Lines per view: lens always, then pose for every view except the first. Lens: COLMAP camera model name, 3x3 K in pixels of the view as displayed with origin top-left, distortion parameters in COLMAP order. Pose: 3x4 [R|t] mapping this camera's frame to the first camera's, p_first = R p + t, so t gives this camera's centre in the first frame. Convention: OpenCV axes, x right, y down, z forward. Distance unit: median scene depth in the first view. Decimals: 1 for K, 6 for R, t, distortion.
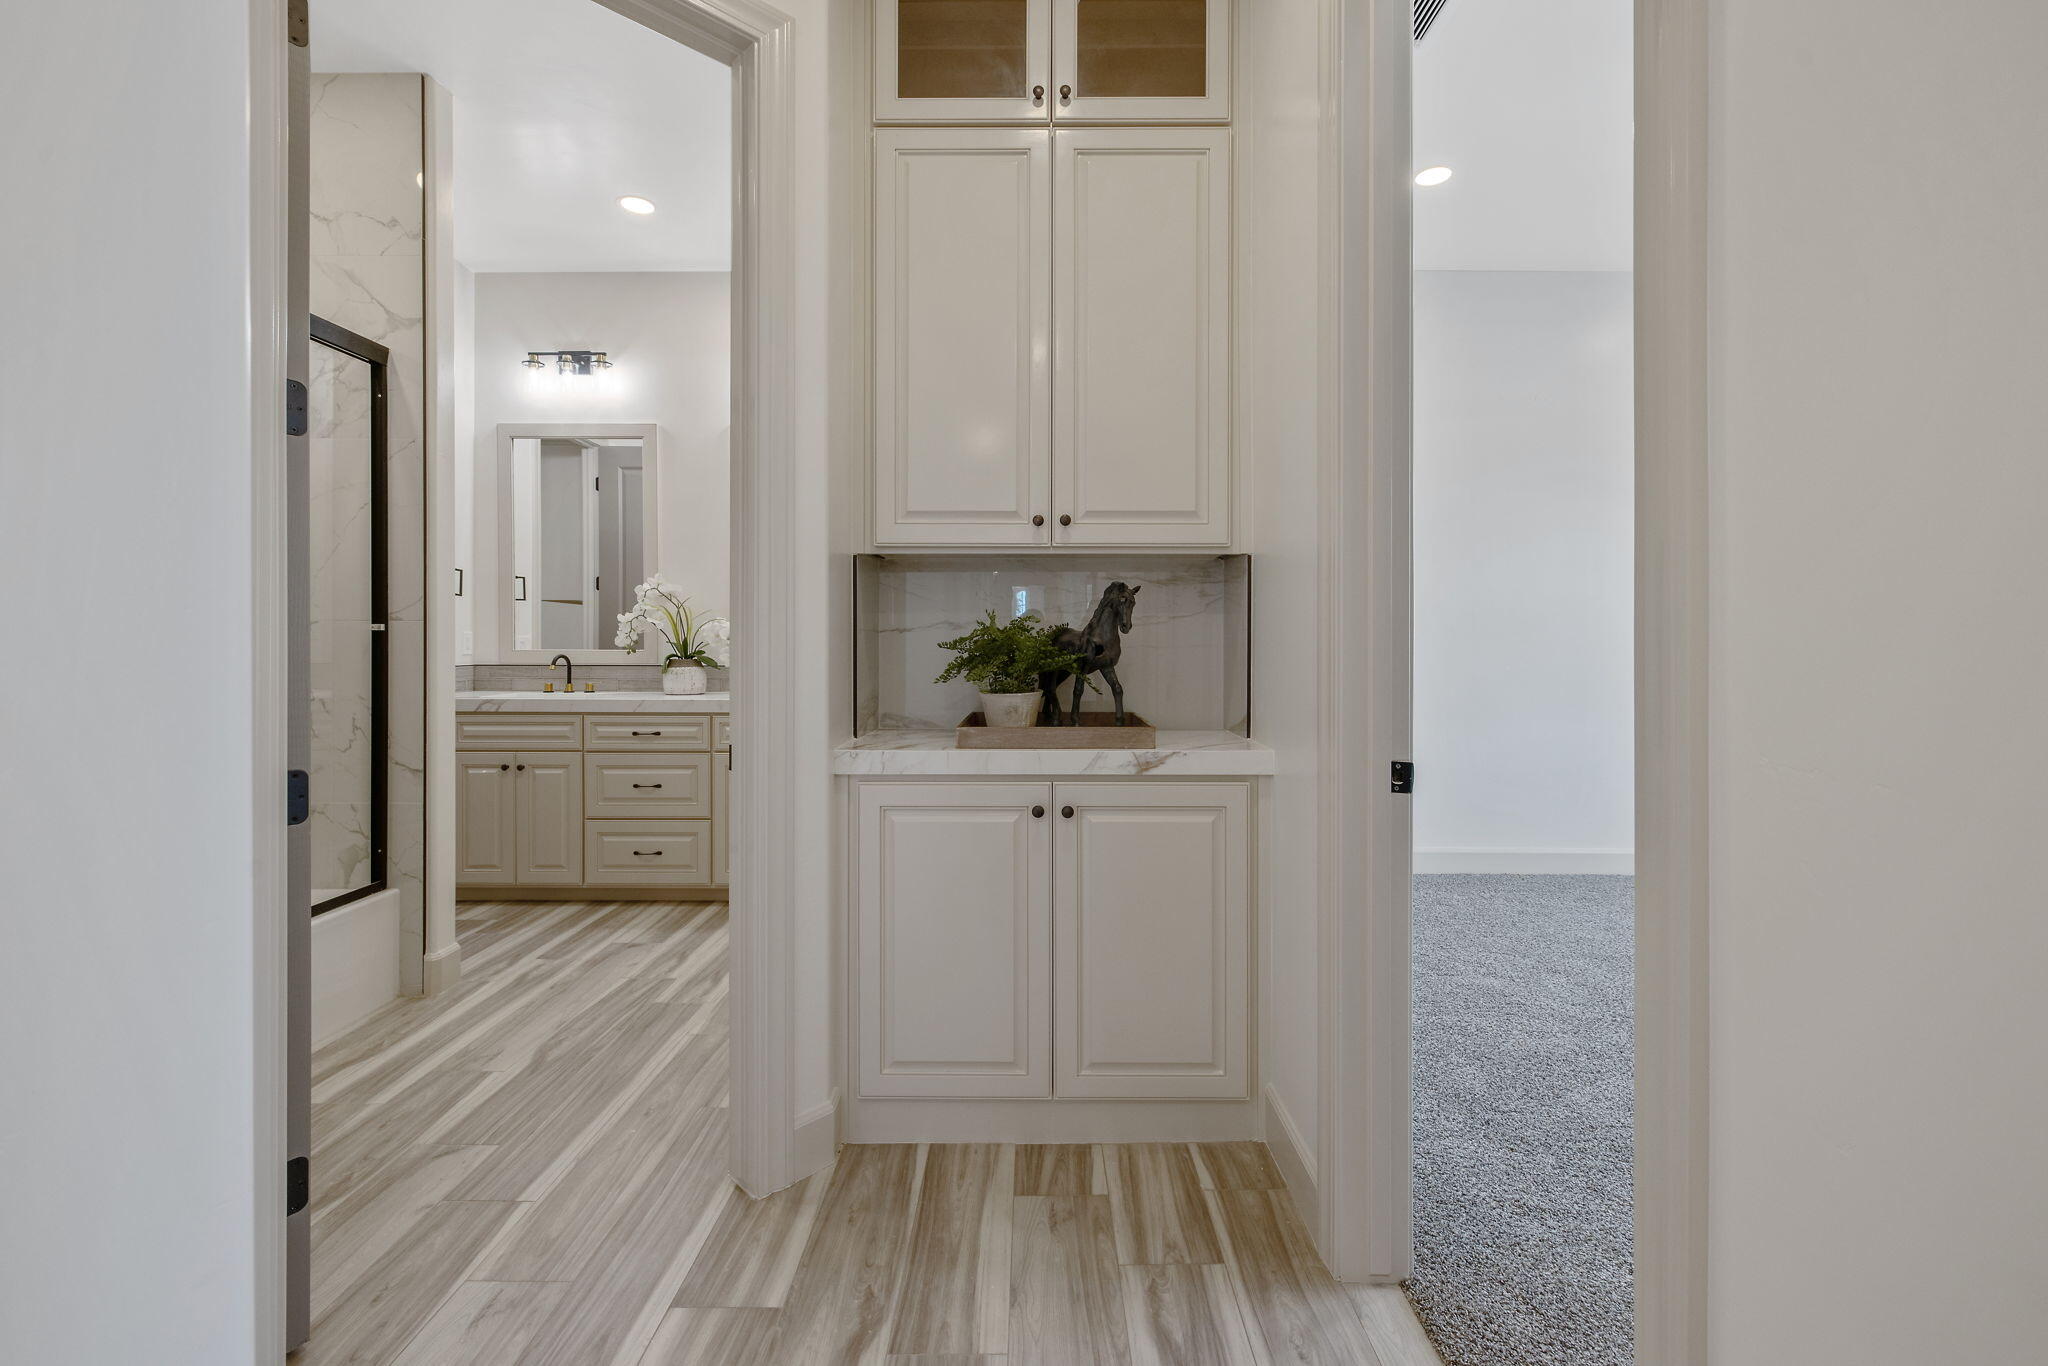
lens RADIAL K [[921.6, 0, 1030.1], [0, 921.6, 674.9], [0, 0, 1]] dist [0.002635, 0.000285]
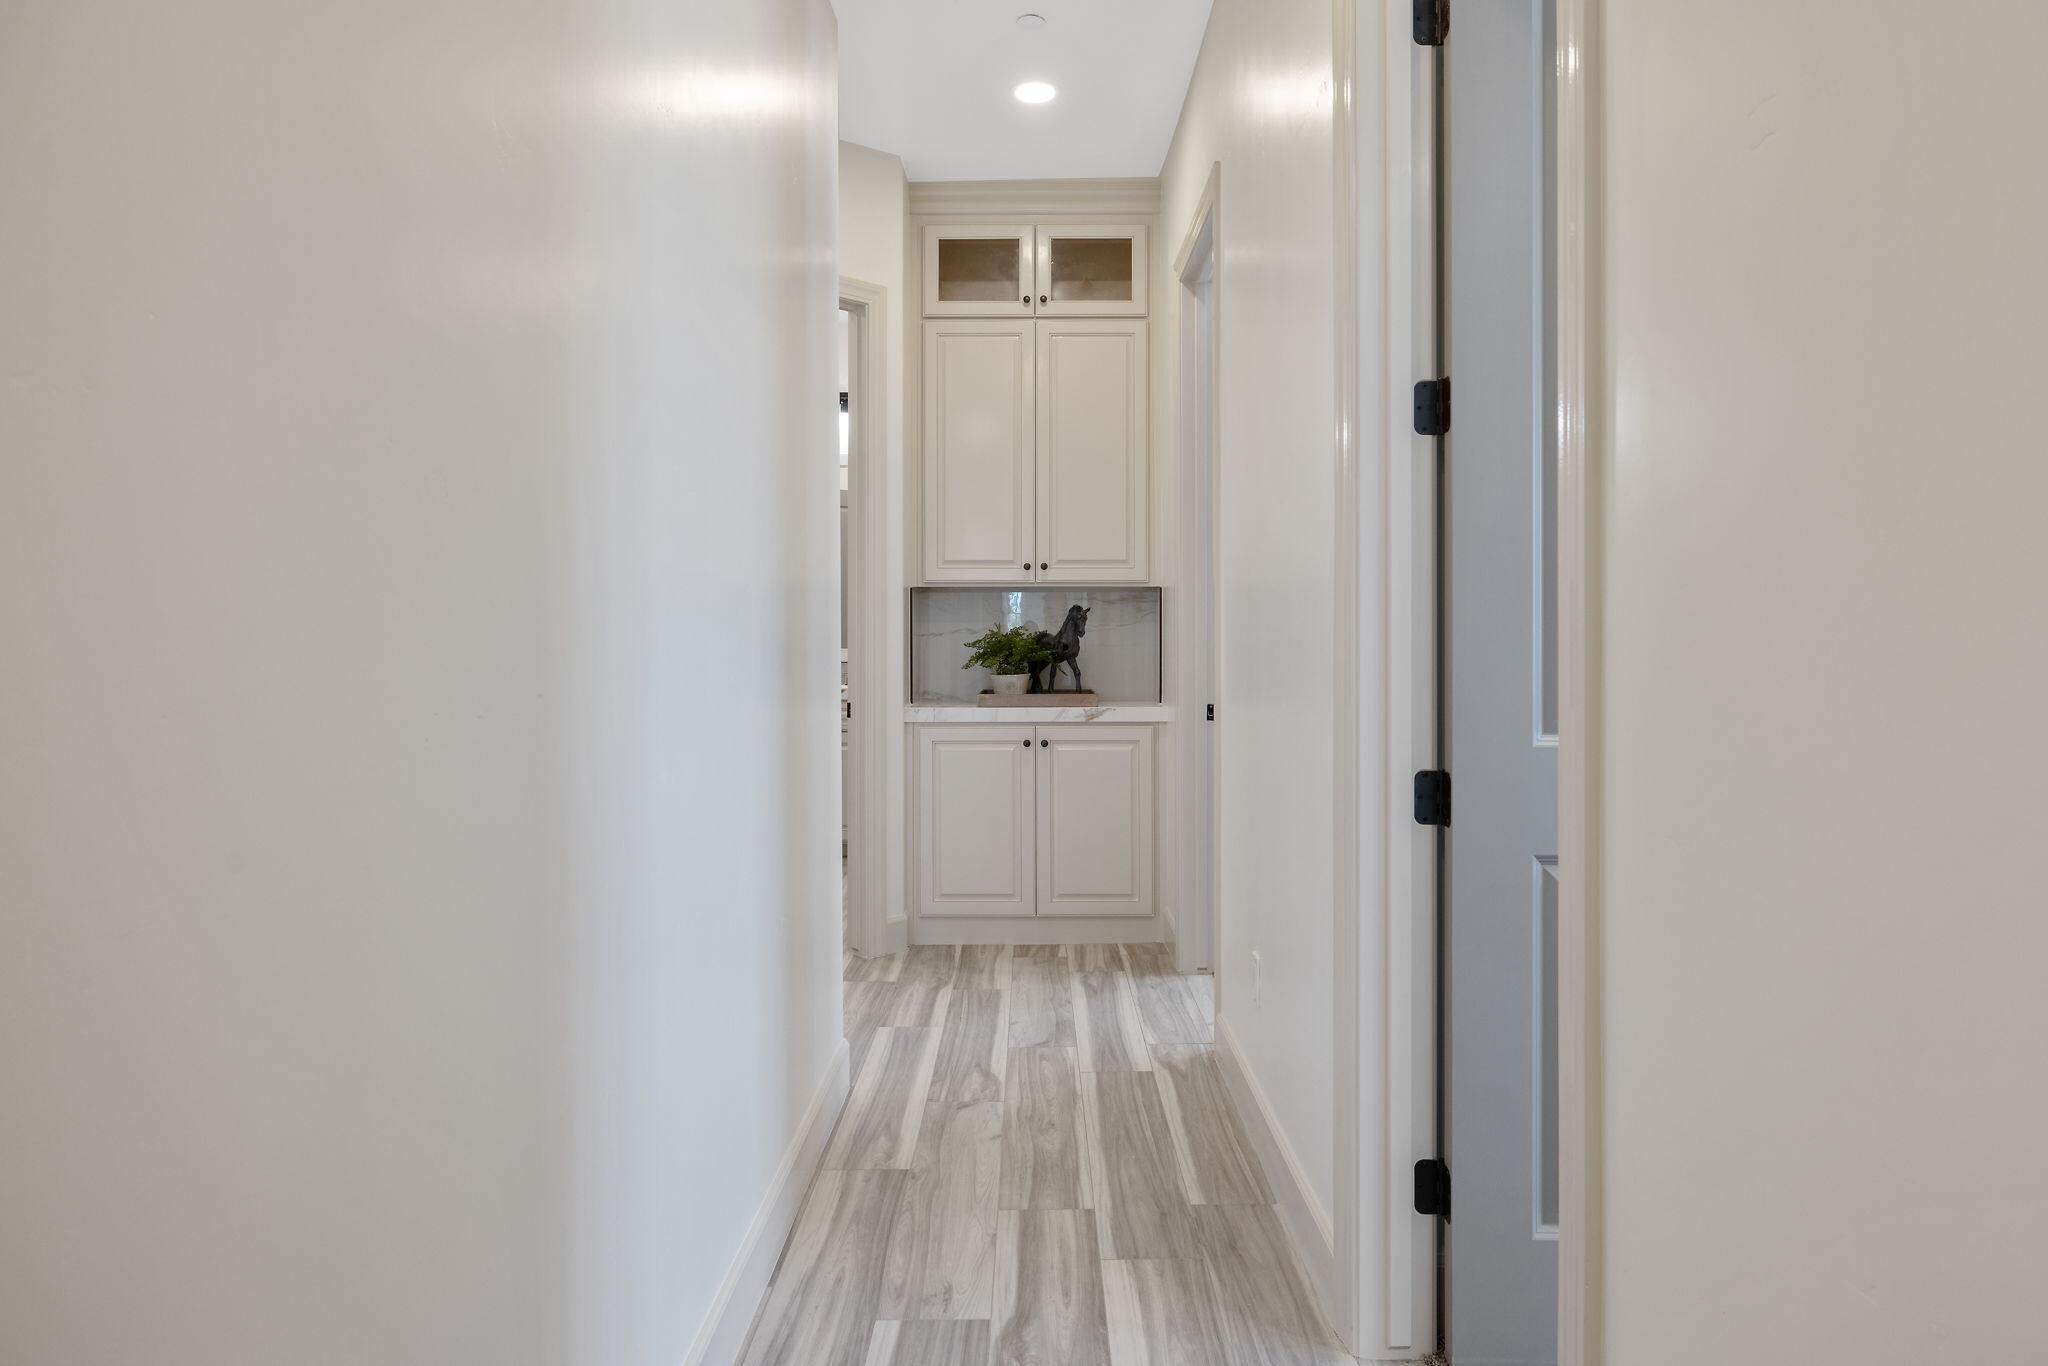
lens RADIAL K [[921.6, 0, 1030.1], [0, 921.6, 674.9], [0, 0, 1]] dist [0.002635, 0.000285]
pose [[0.999980, -0.001799, 0.006098, 0.004146], [0.001783, 0.999995, 0.002606, 0.017404], [-0.006102, -0.002595, 0.999978, -0.643485]]
